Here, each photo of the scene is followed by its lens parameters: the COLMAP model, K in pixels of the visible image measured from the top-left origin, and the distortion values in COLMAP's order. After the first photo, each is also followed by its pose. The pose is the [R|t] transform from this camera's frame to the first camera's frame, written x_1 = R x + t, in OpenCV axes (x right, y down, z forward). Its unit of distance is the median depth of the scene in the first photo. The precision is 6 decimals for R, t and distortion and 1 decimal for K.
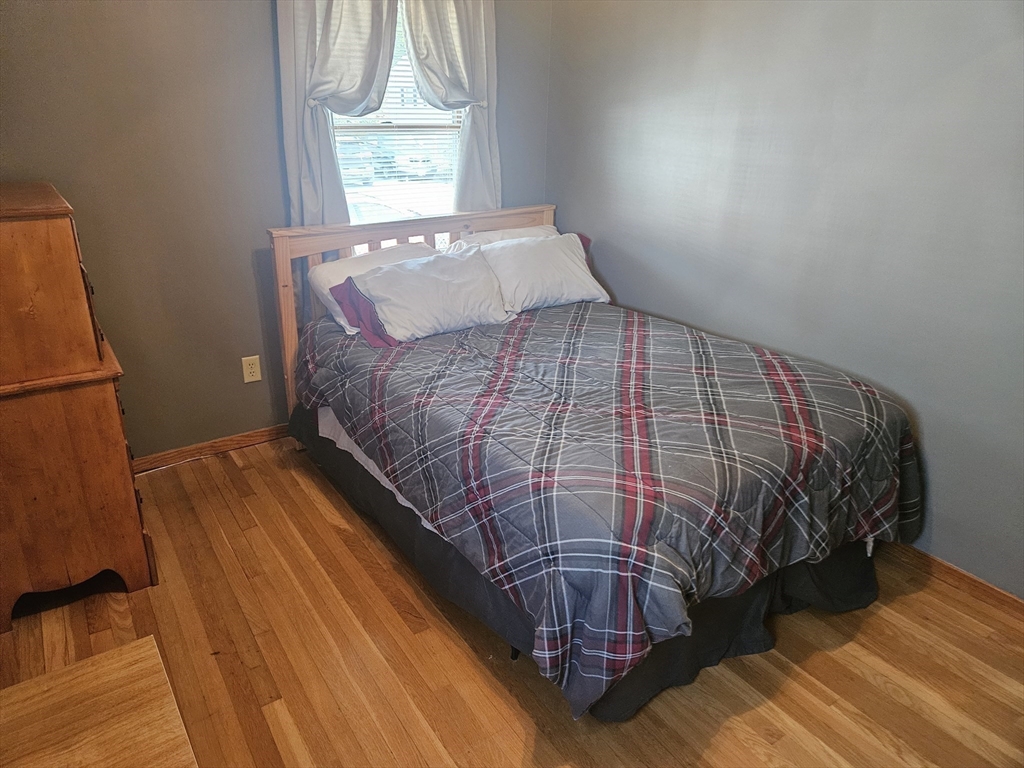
lens RADIAL K [[689.9, 0, 514.0], [0, 689.9, 362.2], [0, 0, 1]] dist [0.038831, -0.022727]
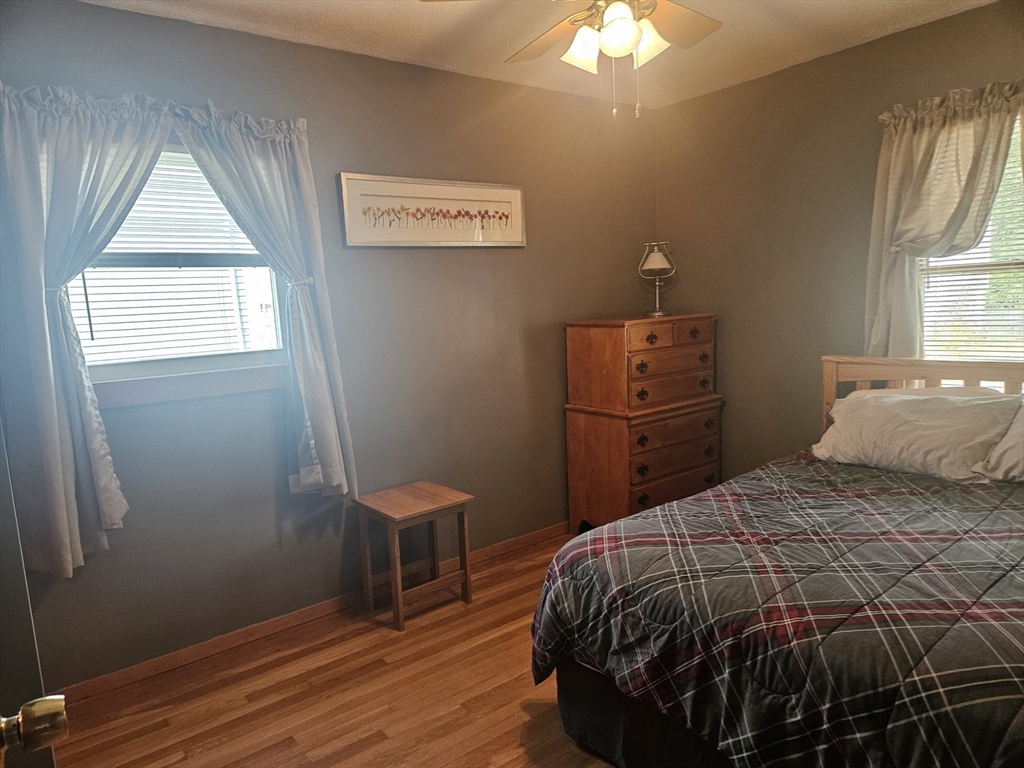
lens RADIAL K [[689.9, 0, 512.6], [0, 689.9, 386.7], [0, 0, 1]] dist [0.038831, -0.022727]
pose [[0.085699, 0.124550, -0.988505, 0.907122], [-0.282731, 0.954409, 0.095743, -0.111930], [0.955363, 0.271276, 0.117006, 0.397808]]
